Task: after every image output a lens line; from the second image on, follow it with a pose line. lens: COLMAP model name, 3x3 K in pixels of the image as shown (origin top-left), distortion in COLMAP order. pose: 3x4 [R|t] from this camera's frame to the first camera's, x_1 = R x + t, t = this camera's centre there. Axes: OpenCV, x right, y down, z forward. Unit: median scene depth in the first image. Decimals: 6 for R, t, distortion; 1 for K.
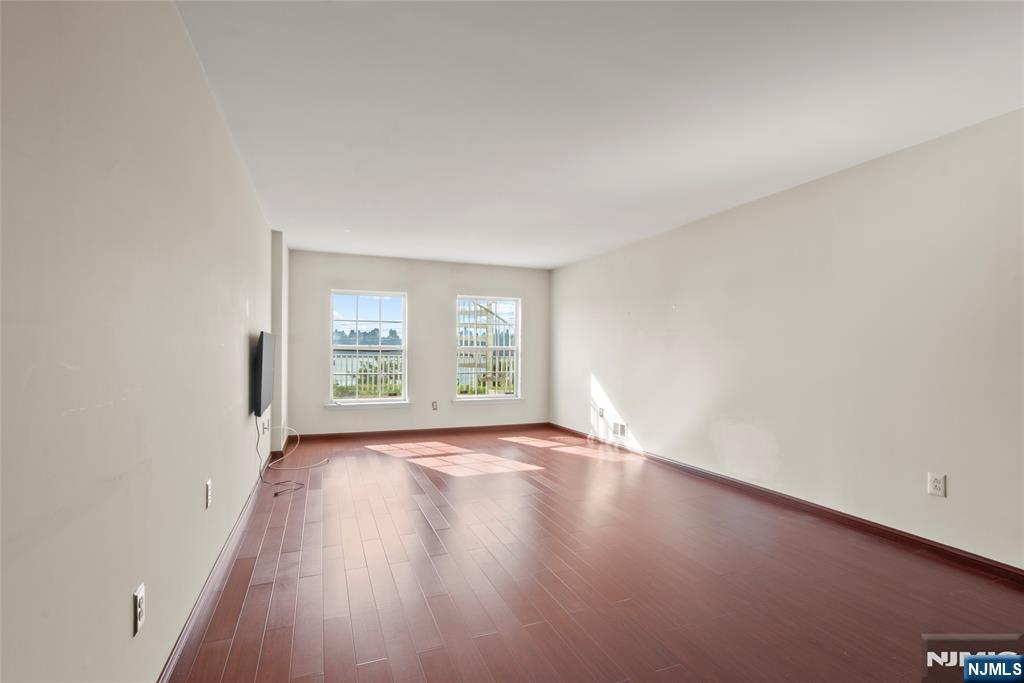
lens RADIAL K [[485.5, 0, 526.7], [0, 485.5, 350.0], [0, 0, 1]] dist [-0.000353, -0.000206]
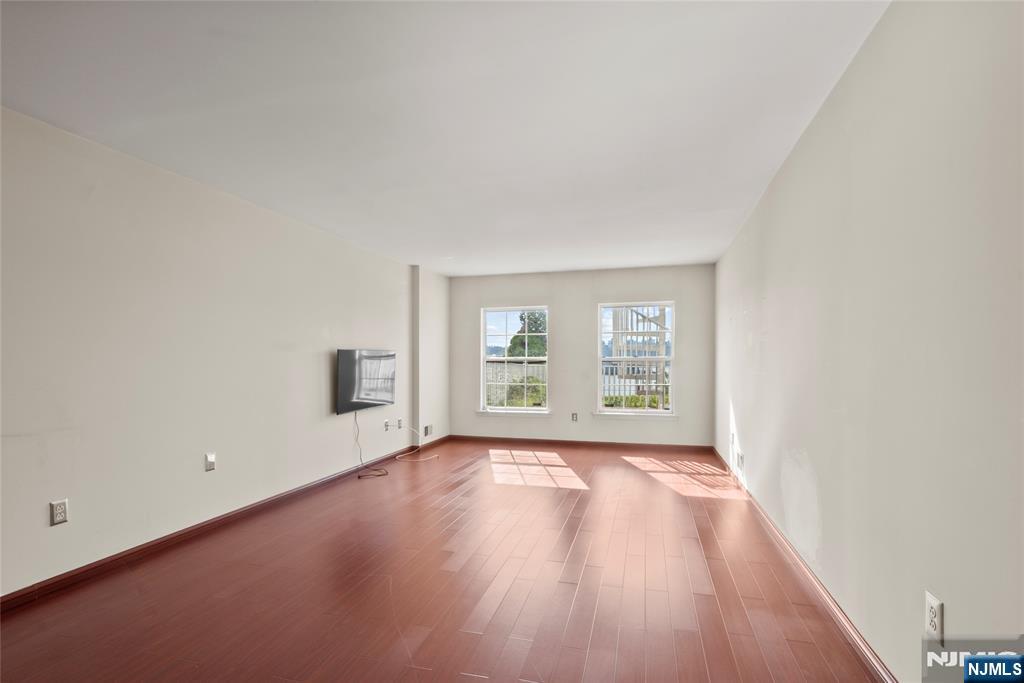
lens RADIAL K [[494.3, 0, 510.2], [0, 494.3, 368.1], [0, 0, 1]] dist [0.000849, 0.000262]
pose [[0.784285, -0.001559, -0.620399, 0.328242], [0.009511, 0.999910, 0.009511, 0.002745], [0.620328, -0.013360, 0.784229, 0.127094]]
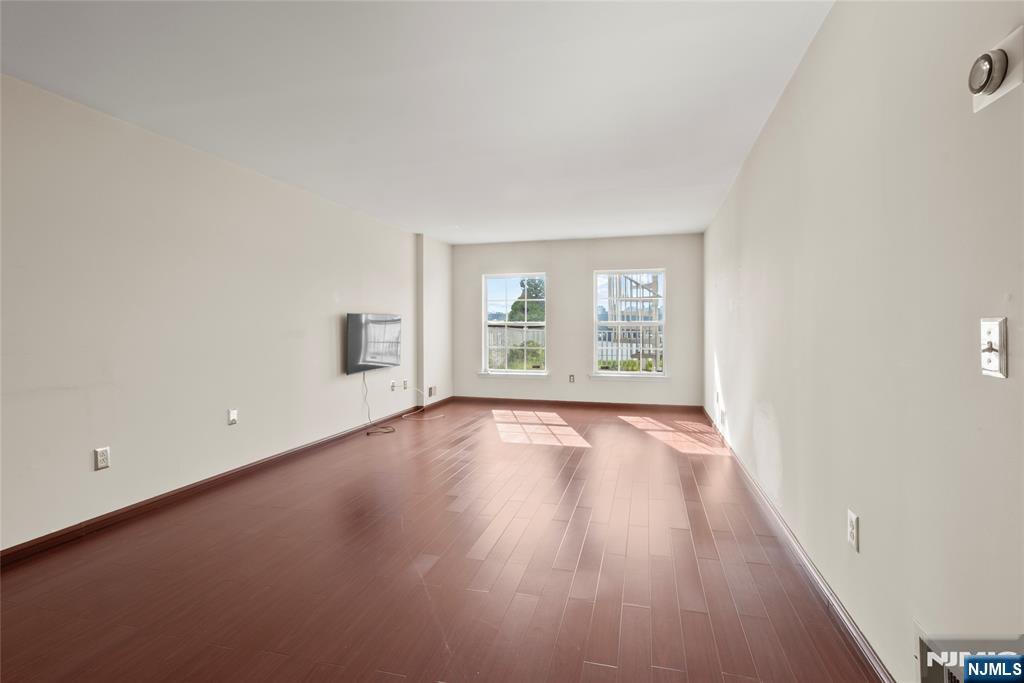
lens RADIAL K [[489.6, 0, 523.0], [0, 489.6, 339.2], [0, 0, 1]] dist [-0.001400, -0.000315]
pose [[0.798508, 0.004722, -0.601966, 0.353187], [0.009430, 0.999748, 0.020351, 0.006236], [0.601910, -0.021927, 0.798263, 0.099187]]
